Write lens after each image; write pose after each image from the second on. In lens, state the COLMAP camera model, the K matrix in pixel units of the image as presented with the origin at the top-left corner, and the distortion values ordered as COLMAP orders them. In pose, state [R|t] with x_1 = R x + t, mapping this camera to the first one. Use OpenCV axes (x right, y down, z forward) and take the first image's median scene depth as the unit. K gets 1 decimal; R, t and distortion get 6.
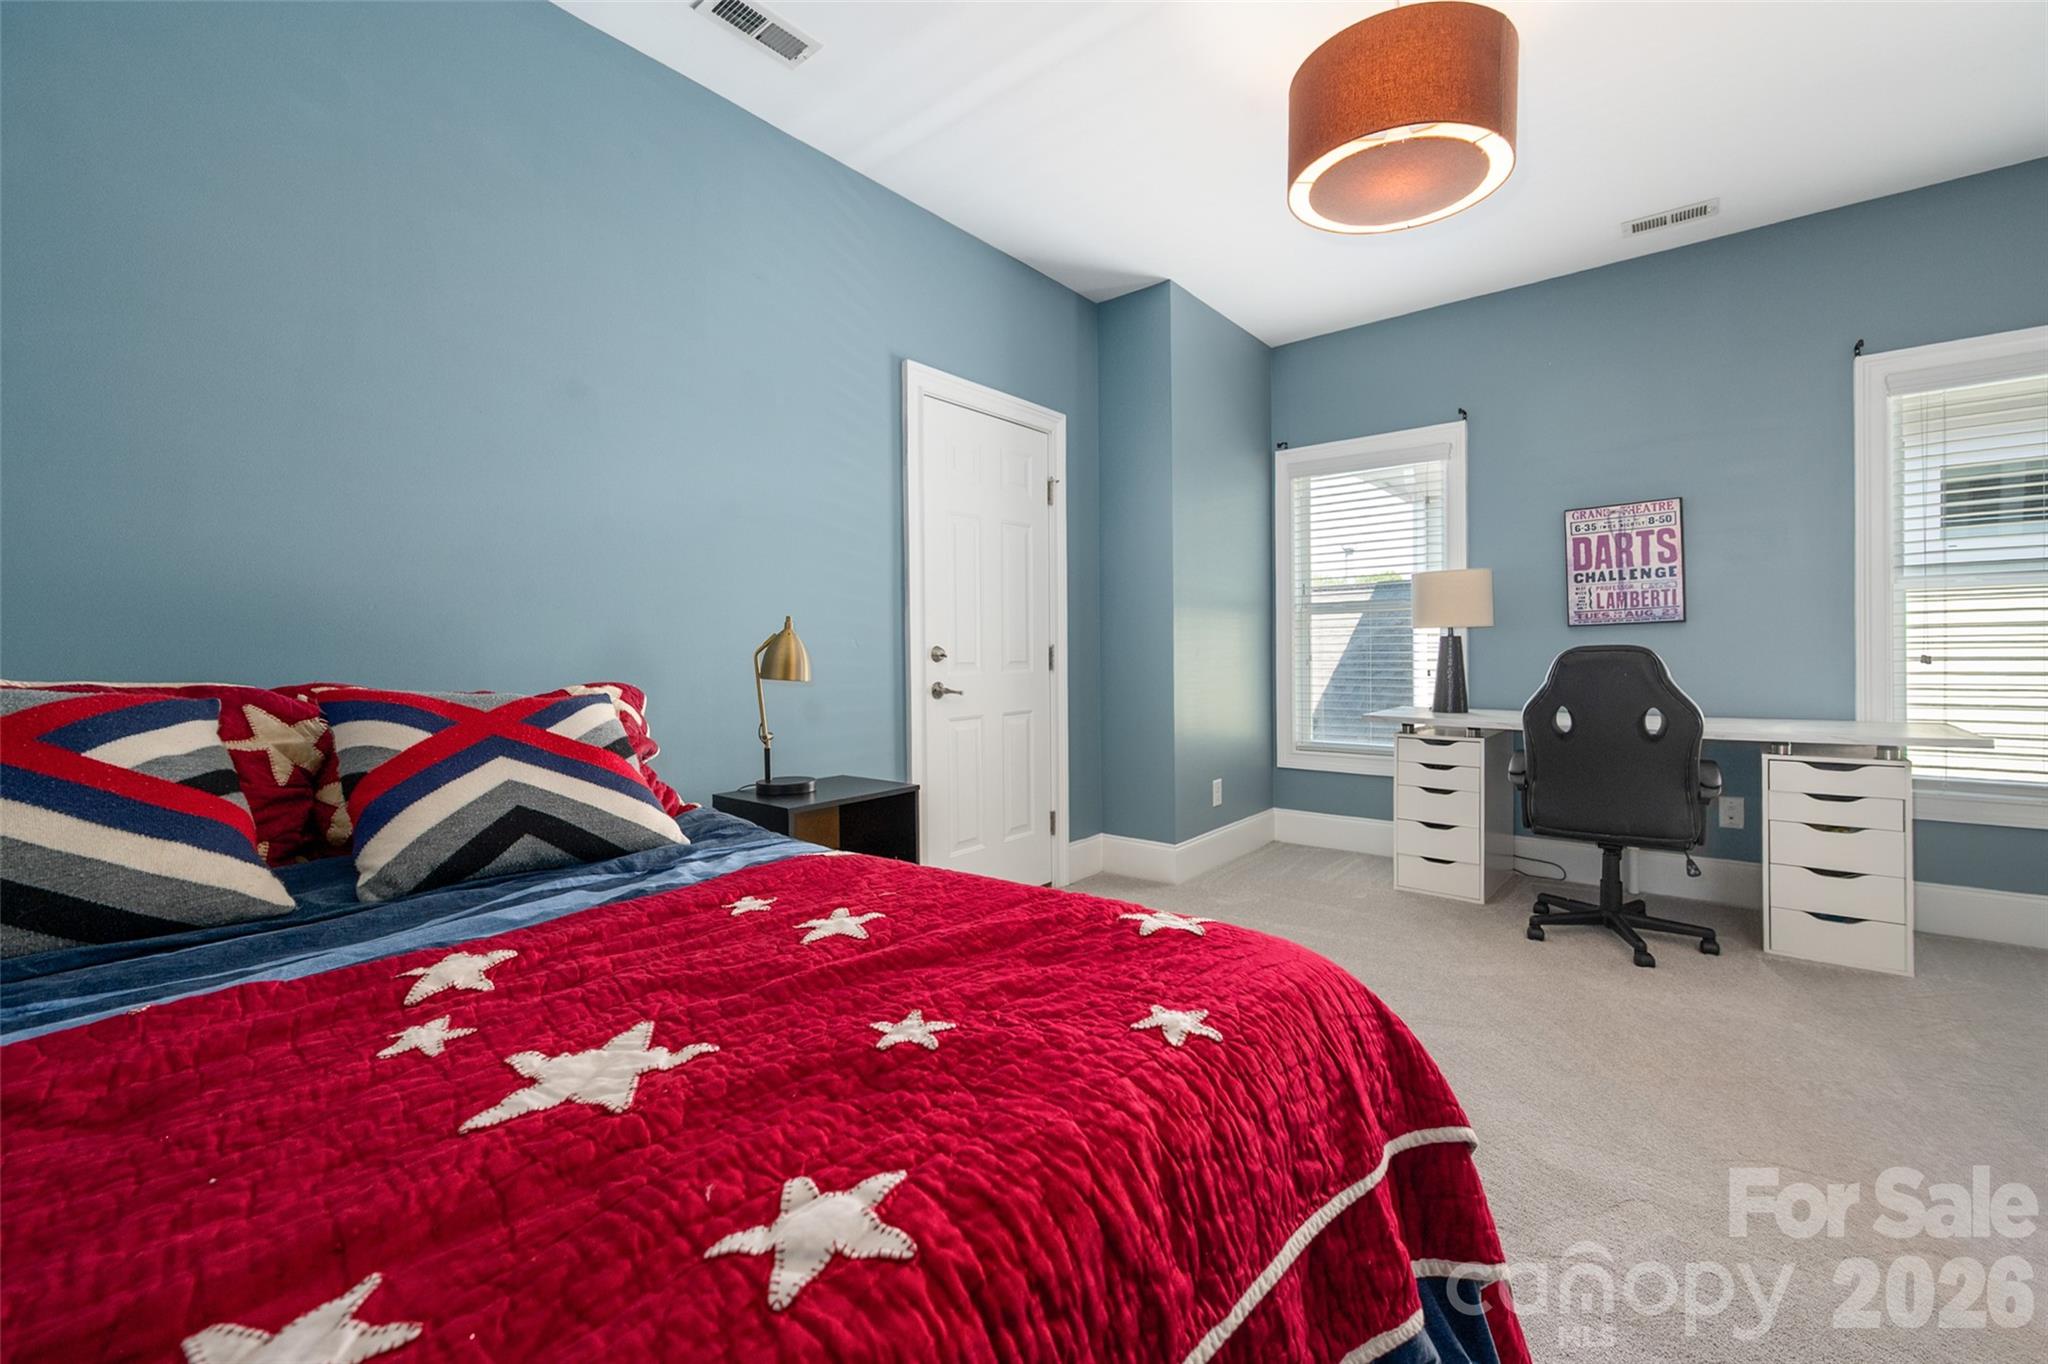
lens RADIAL K [[815.7, 0, 1035.2], [0, 815.7, 648.6], [0, 0, 1]] dist [-0.000216, -0.000028]
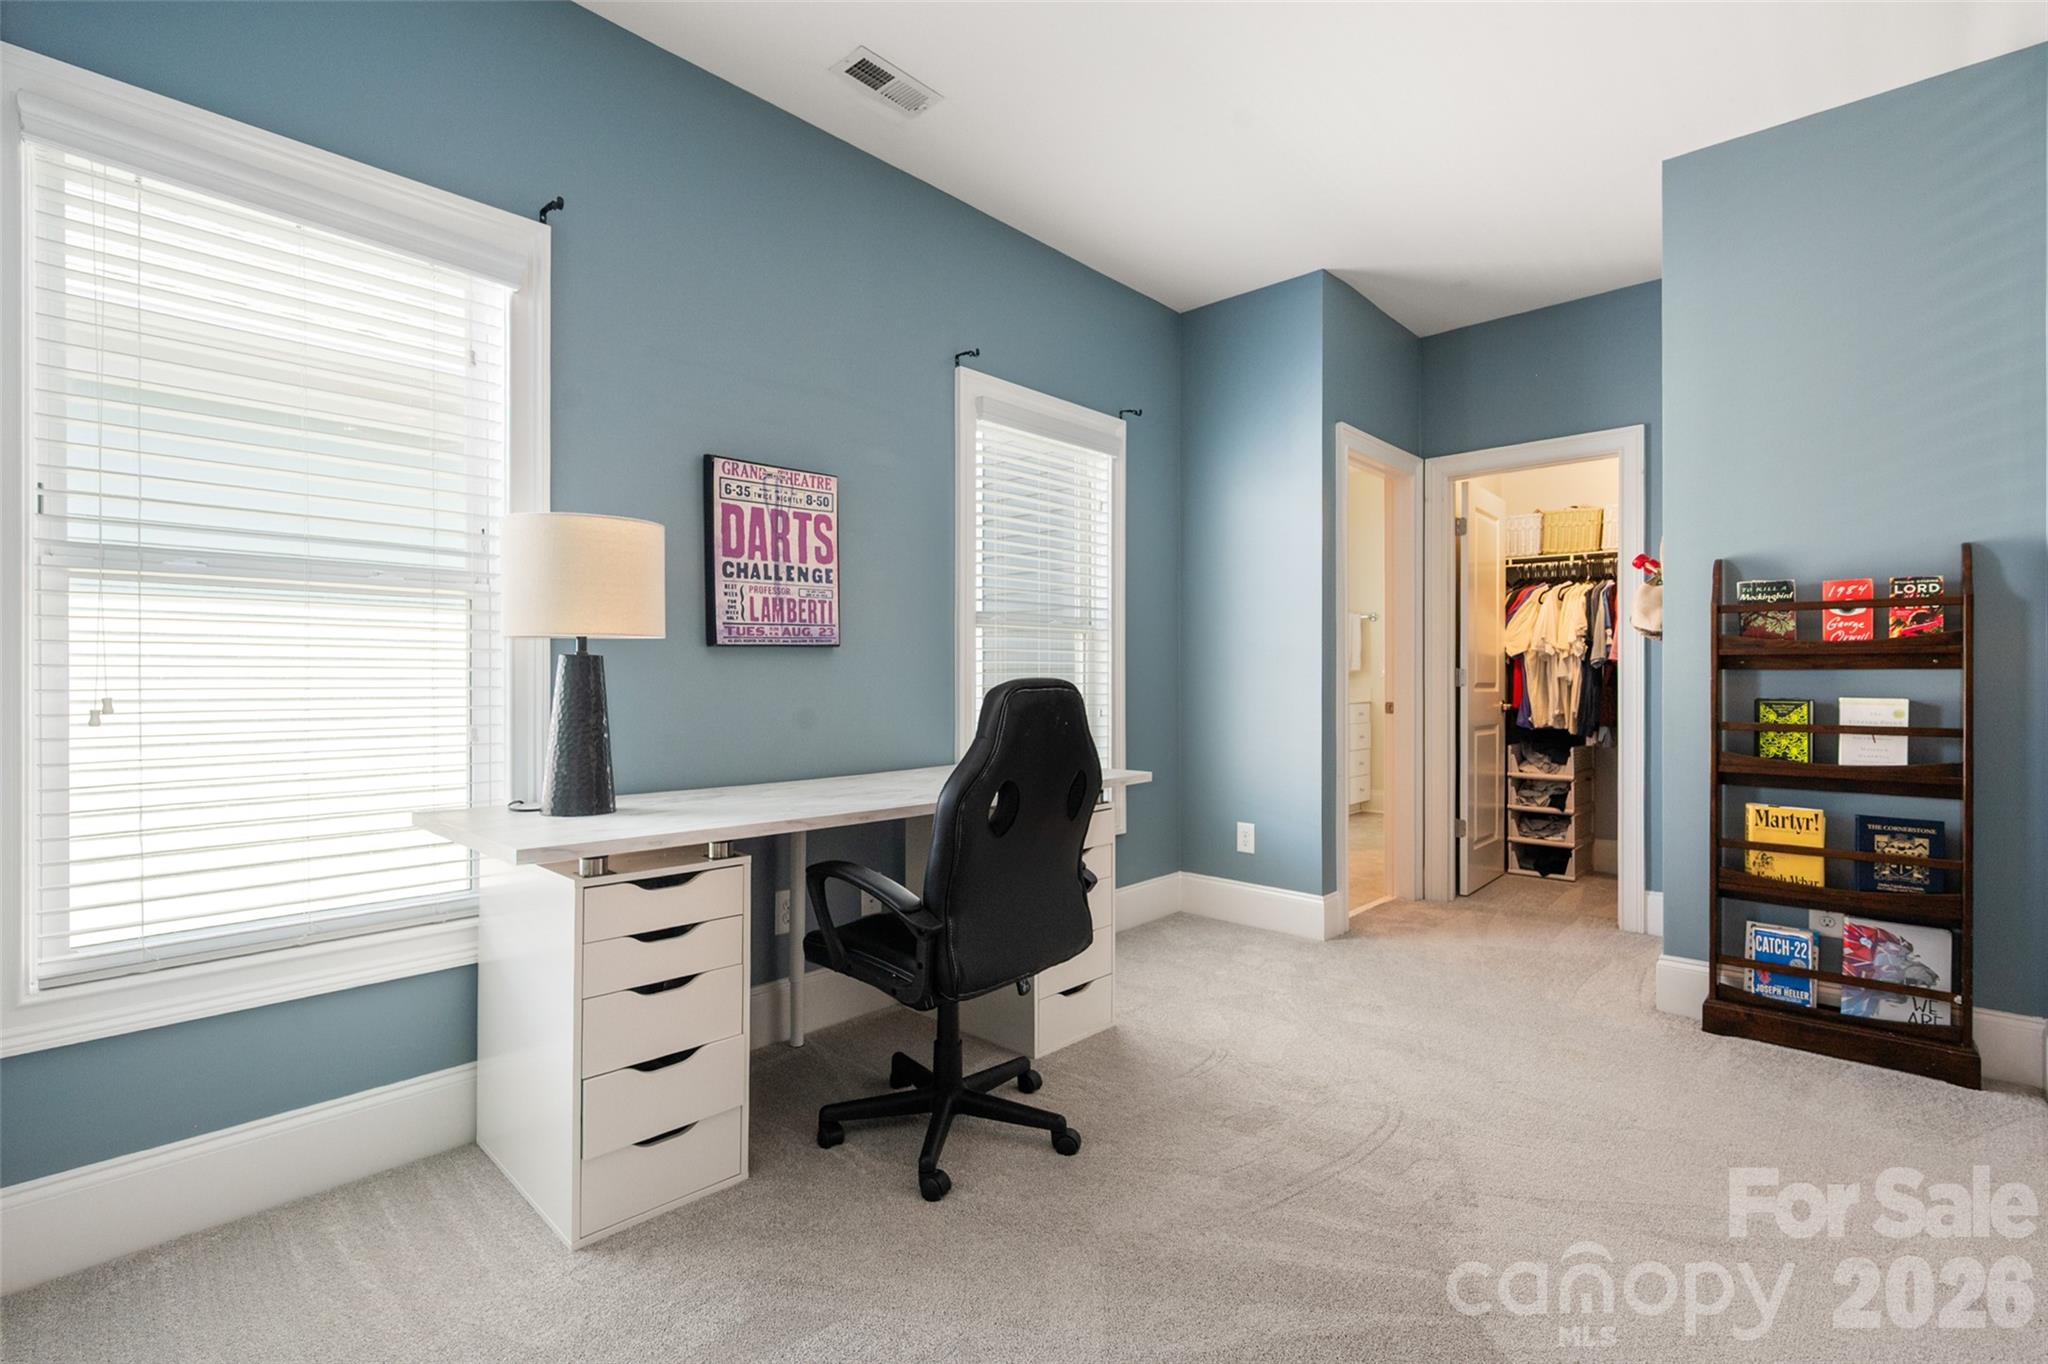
lens RADIAL K [[919.7, 0, 1024.0], [0, 919.7, 682.0], [0, 0, 1]] dist [-0.001721, -0.000035]
pose [[0.045565, 0.005964, 0.998944, -0.023165], [-0.000170, 0.999982, -0.005962, 0.003710], [-0.998961, 0.000102, 0.045565, 0.776596]]
